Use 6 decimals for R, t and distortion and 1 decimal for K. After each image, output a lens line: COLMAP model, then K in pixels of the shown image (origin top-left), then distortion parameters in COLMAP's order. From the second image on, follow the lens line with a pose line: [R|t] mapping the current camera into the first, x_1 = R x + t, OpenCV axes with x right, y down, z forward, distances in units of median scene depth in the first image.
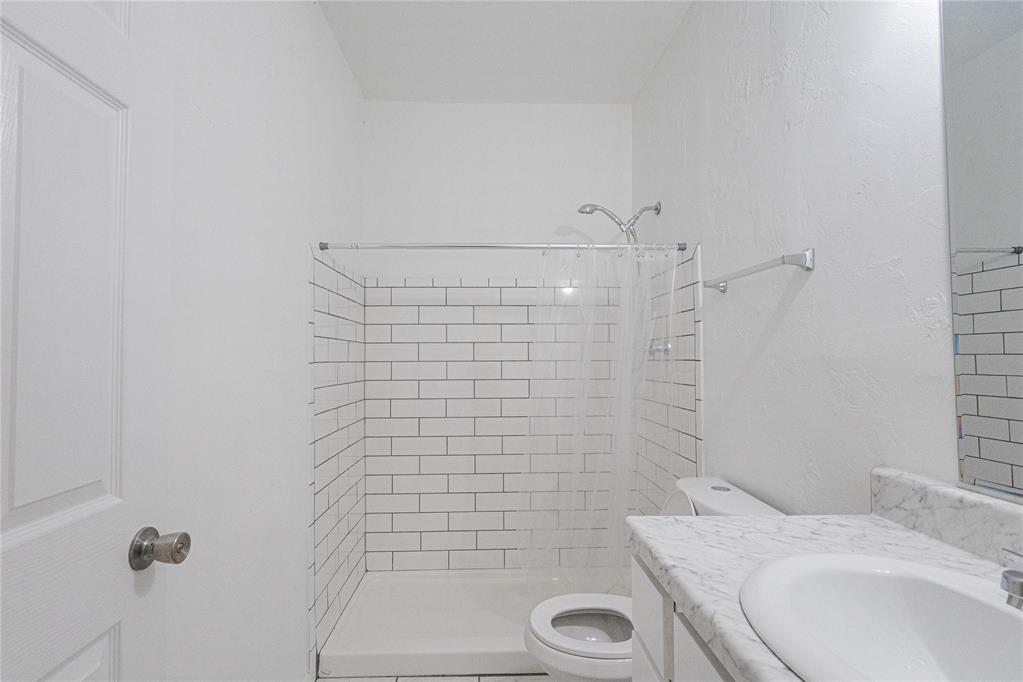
lens RADIAL K [[501.1, 0, 511.5], [0, 501.1, 341.0], [0, 0, 1]] dist [0.010870, 0.000709]
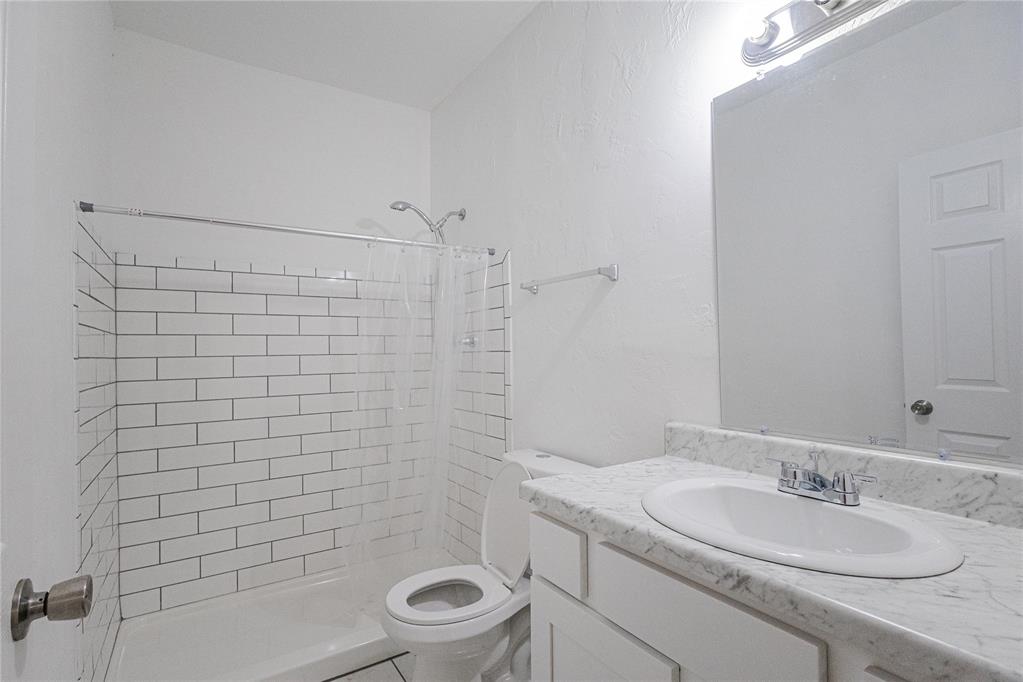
lens RADIAL K [[491.6, 0, 511.5], [0, 491.6, 341.0], [0, 0, 1]] dist [-0.002520, 0.014796]
pose [[0.863479, 0.001350, 0.504383, -0.274697], [-0.005547, 0.999961, 0.006820, 0.010288], [-0.504354, -0.008687, 0.863453, 0.019099]]
